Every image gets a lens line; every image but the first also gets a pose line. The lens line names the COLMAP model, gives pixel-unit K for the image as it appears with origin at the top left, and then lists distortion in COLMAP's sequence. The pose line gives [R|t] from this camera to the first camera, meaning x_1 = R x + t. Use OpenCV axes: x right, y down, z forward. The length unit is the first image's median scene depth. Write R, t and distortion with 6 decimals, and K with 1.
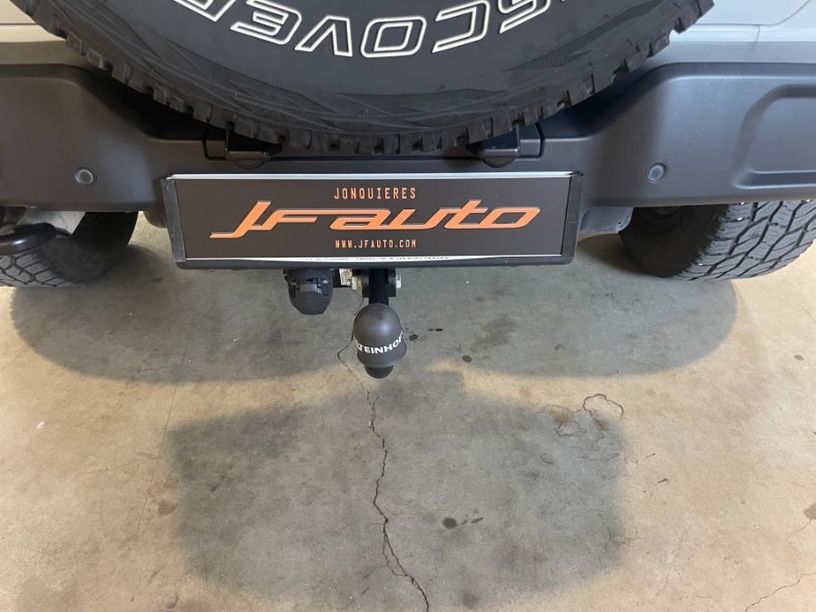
lens RADIAL K [[618.7, 0, 402.9], [0, 618.7, 301.2], [0, 0, 1]] dist [0.090018, -0.120598]
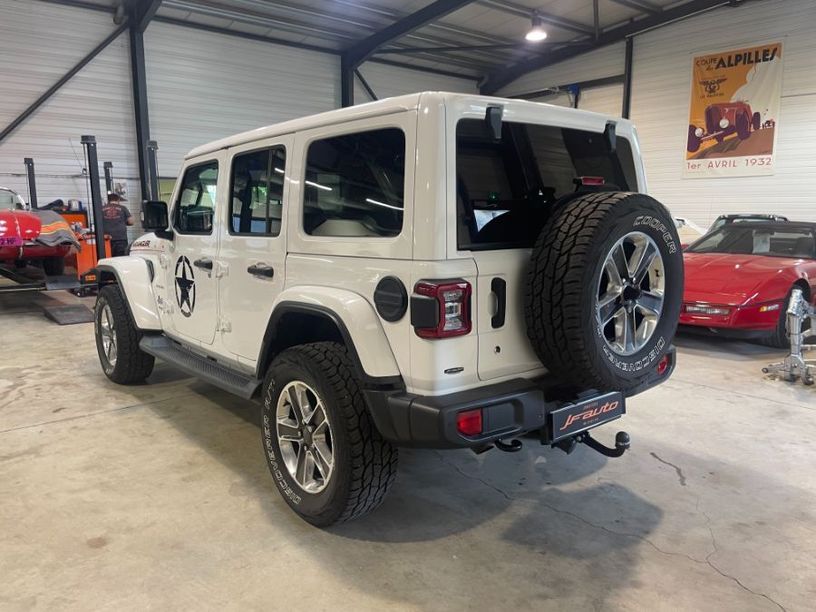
lens RADIAL K [[618.7, 0, 401.8], [0, 618.7, 310.7], [0, 0, 1]] dist [0.090018, -0.120598]
pose [[0.793448, -0.106507, 0.599247, -1.816107], [0.330513, 0.902151, -0.277281, -0.024257], [-0.511079, 0.418067, 0.751012, -0.797165]]
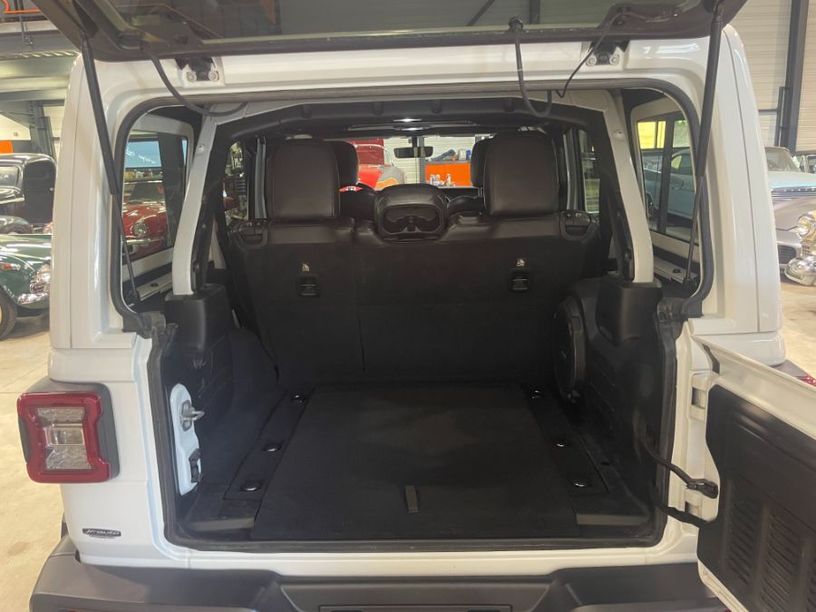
lens RADIAL K [[618.7, 0, 403.3], [0, 618.7, 298.4], [0, 0, 1]] dist [0.090018, -0.120598]
pose [[0.996930, -0.027211, -0.073422, 0.046279], [0.002127, 0.946738, -0.321999, -0.360922], [0.078274, 0.320854, 0.943889, -0.544939]]
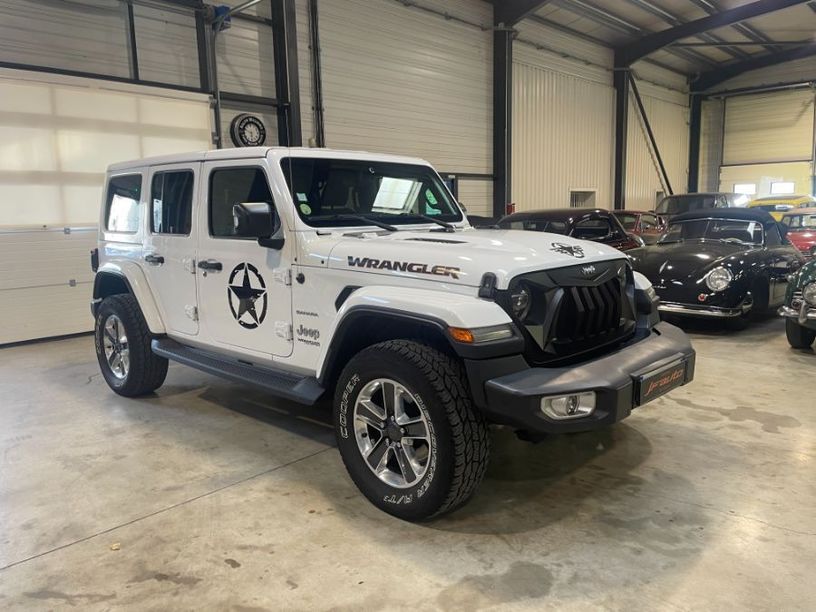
lens RADIAL K [[618.7, 0, 405.3], [0, 618.7, 304.9], [0, 0, 1]] dist [0.090018, -0.120598]
pose [[-0.716902, 0.111099, -0.688265, 2.079078], [-0.354225, 0.792254, 0.496848, -3.155245], [0.600480, 0.599992, -0.528614, 4.276628]]
